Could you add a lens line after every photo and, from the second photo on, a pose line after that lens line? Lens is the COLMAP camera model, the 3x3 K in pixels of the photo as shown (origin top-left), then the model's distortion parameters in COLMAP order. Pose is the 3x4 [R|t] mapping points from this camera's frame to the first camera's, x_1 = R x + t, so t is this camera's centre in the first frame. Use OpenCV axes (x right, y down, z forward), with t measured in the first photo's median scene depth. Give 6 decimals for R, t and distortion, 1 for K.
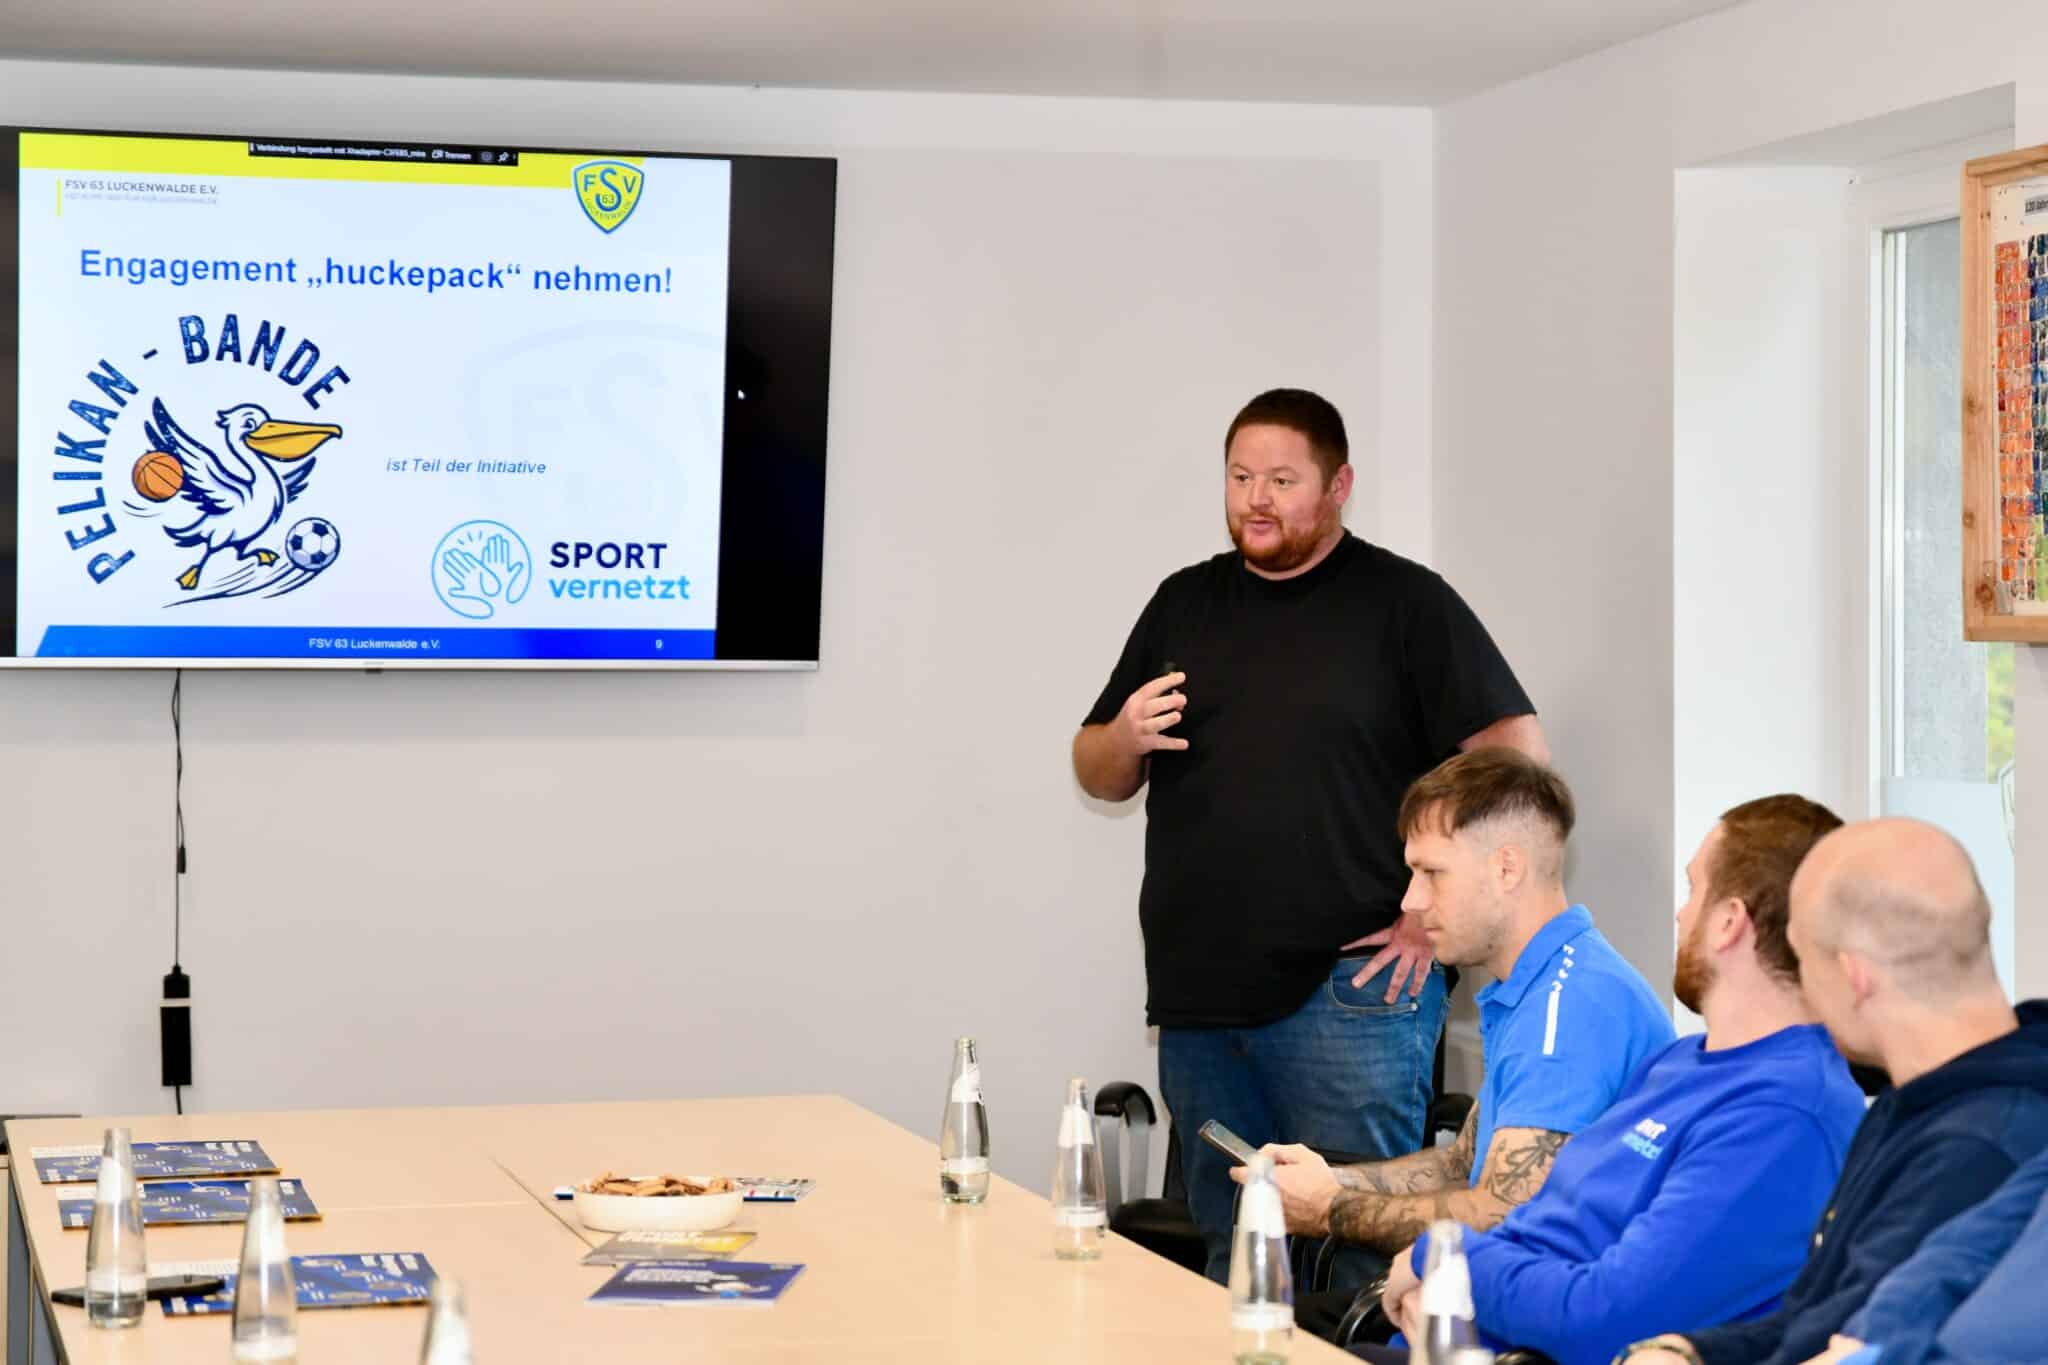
lens RADIAL K [[4812.2, 0, 1024.0], [0, 4812.2, 682.5], [0, 0, 1]] dist [0.191888, 0.189931]
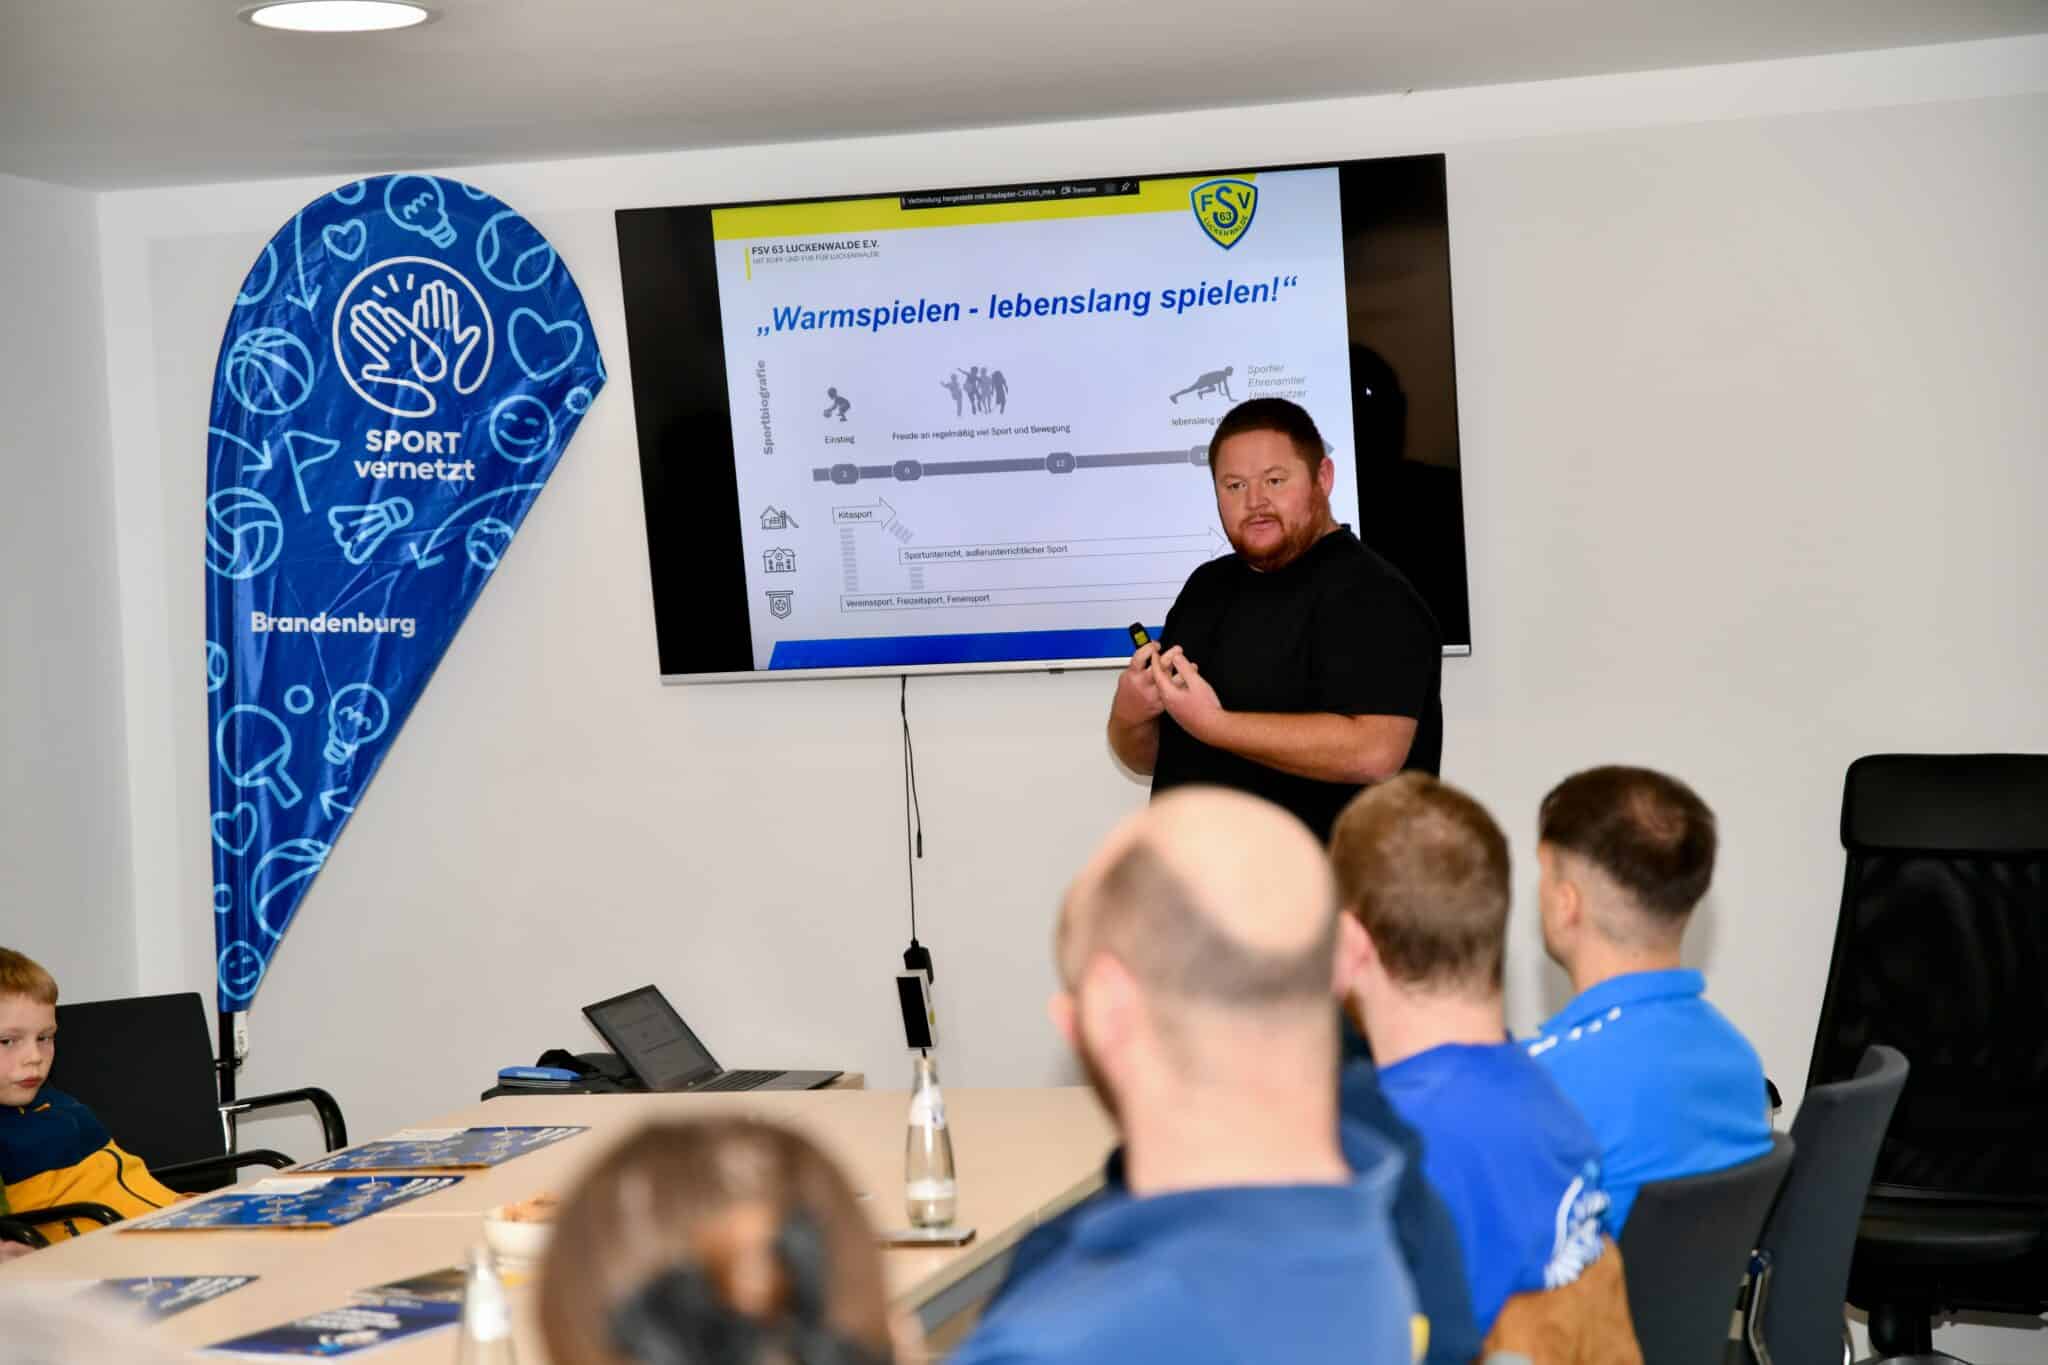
lens RADIAL K [[4023.9, 0, 1024.0], [0, 4023.9, 682.5], [0, 0, 1]] dist [0.345739, 0.085935]
pose [[0.858007, -0.029304, -0.512802, 0.327852], [0.040073, 0.999147, 0.009954, -0.009147], [0.512073, -0.029090, 0.858449, 0.218687]]
